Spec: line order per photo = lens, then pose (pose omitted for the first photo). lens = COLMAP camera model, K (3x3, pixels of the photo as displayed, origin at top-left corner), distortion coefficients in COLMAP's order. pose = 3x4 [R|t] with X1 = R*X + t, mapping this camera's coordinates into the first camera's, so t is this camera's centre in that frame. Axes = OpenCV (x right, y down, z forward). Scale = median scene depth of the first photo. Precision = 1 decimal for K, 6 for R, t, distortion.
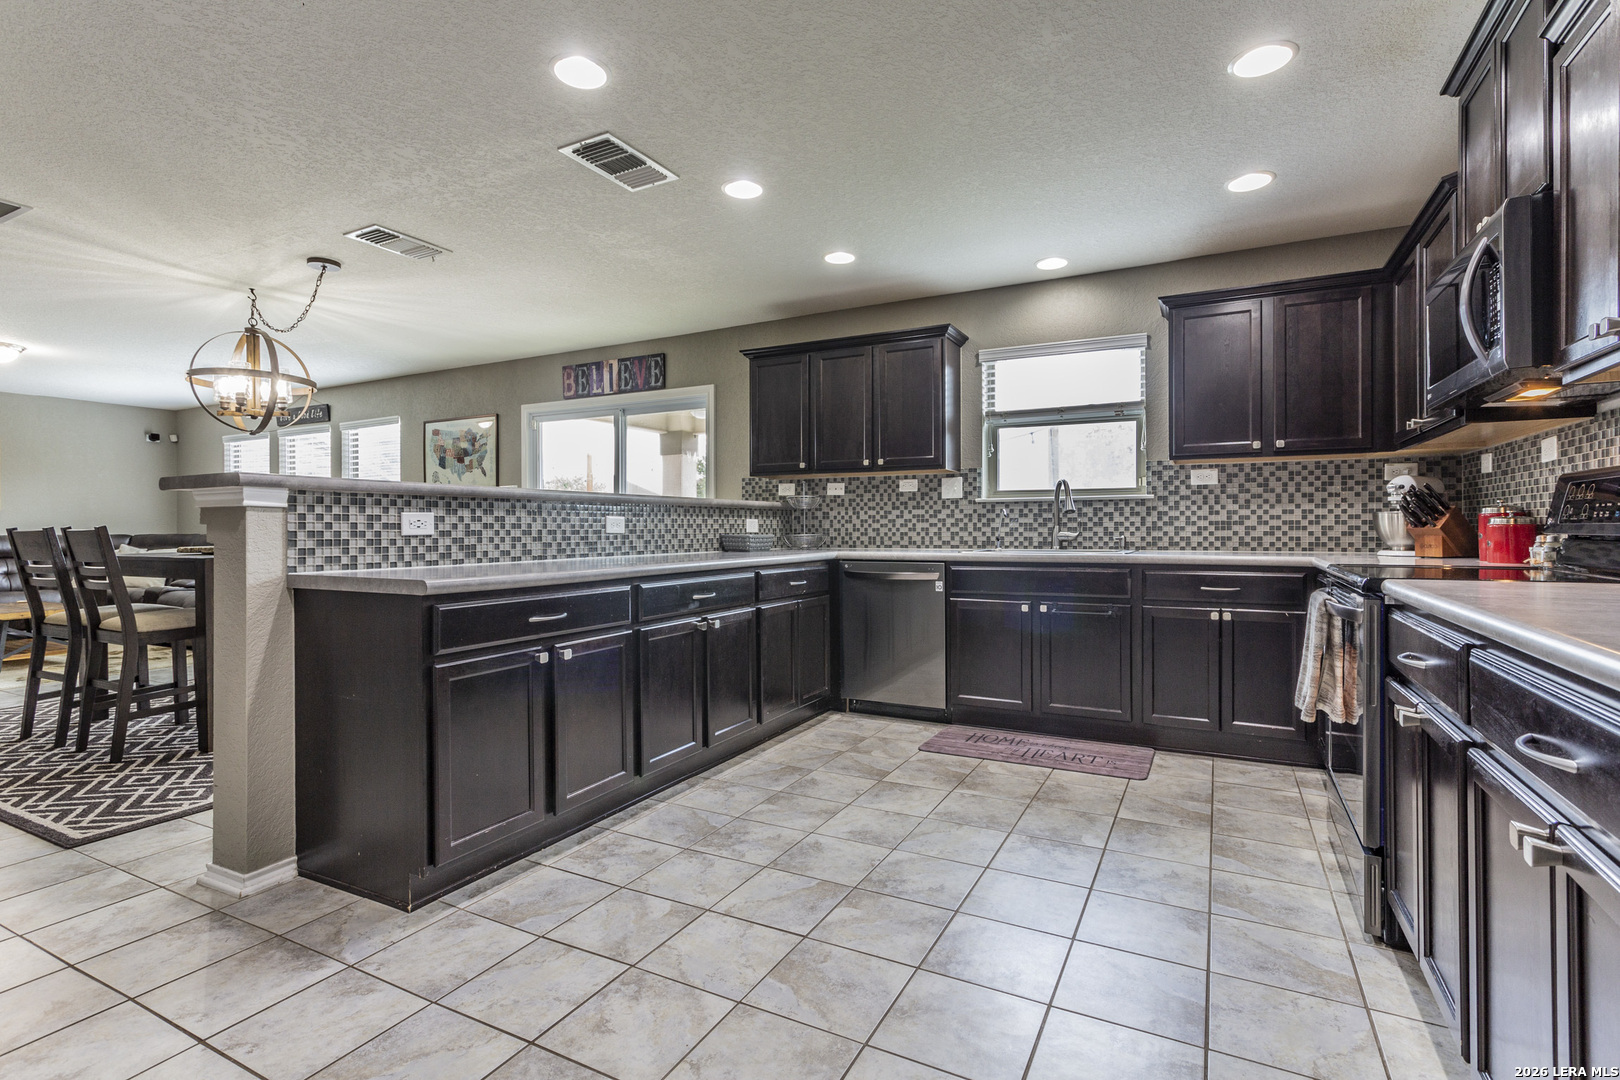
lens RADIAL K [[770.0, 0, 824.1], [0, 770.0, 534.3], [0, 0, 1]] dist [-0.005891, 0.001036]
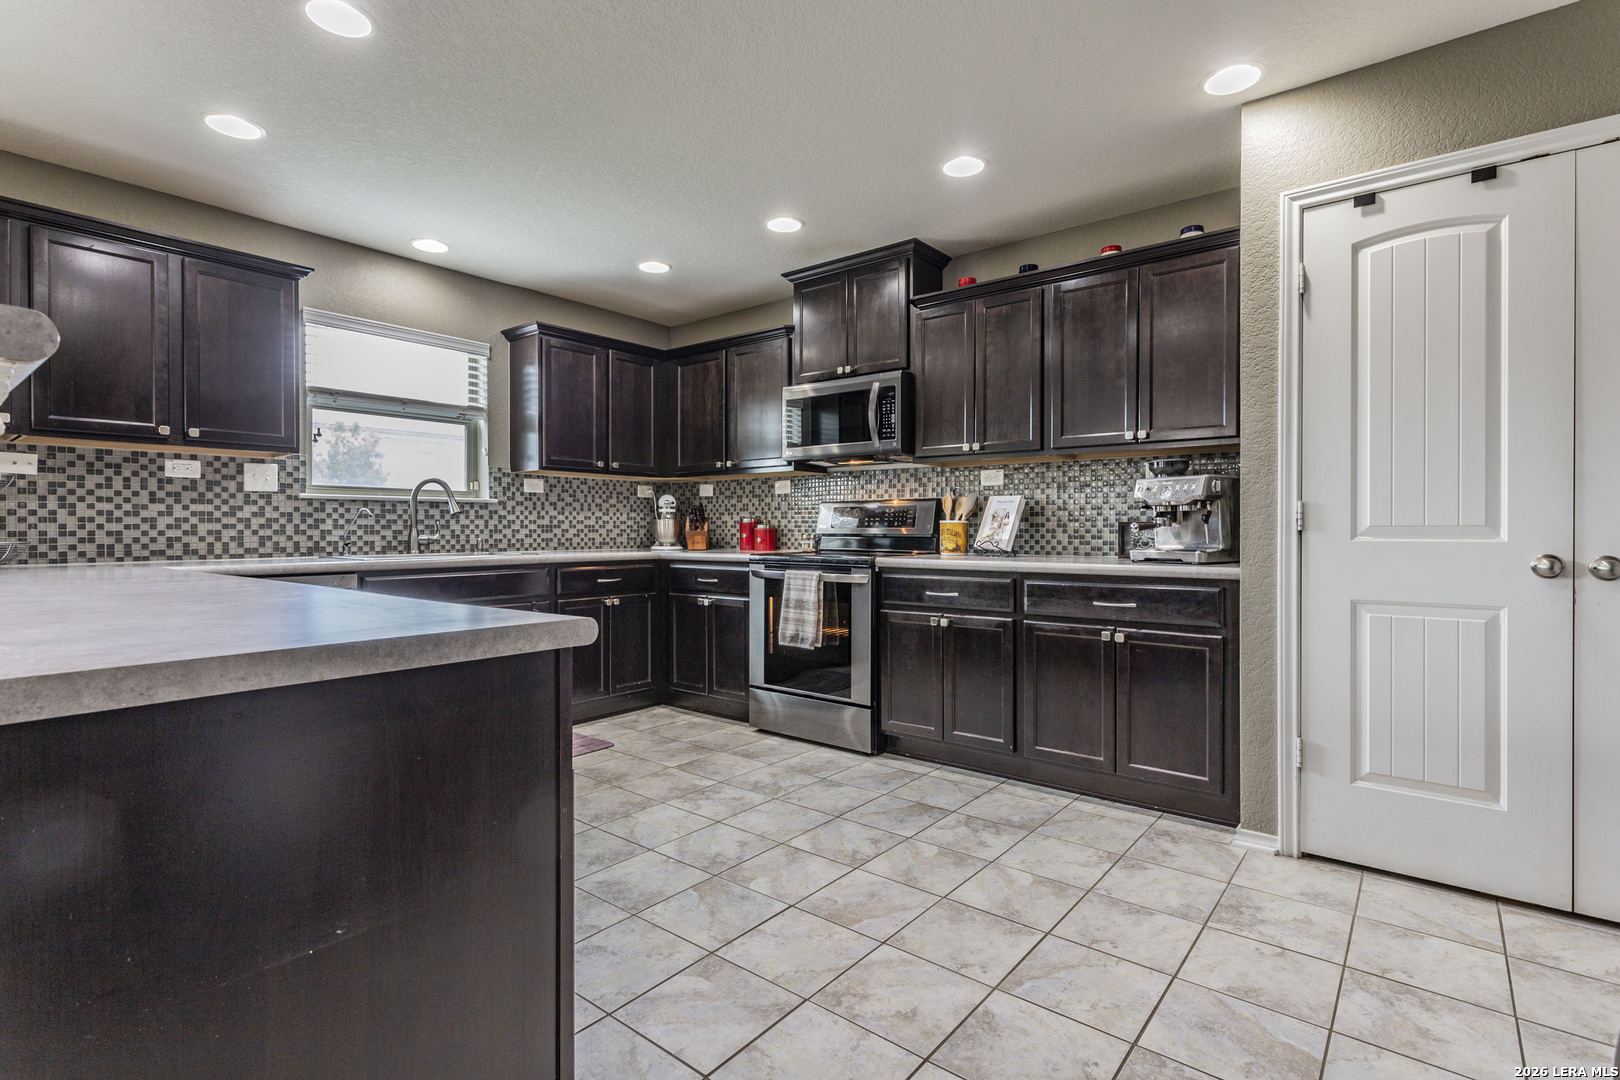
lens RADIAL K [[770.0, 0, 815.2], [0, 770.0, 536.1], [0, 0, 1]] dist [-0.005891, 0.001036]
pose [[0.194449, -0.004668, 0.980902, -0.520934], [0.010455, 0.999942, 0.002686, 0.000858], [-0.980857, 0.009733, 0.194487, 0.364424]]
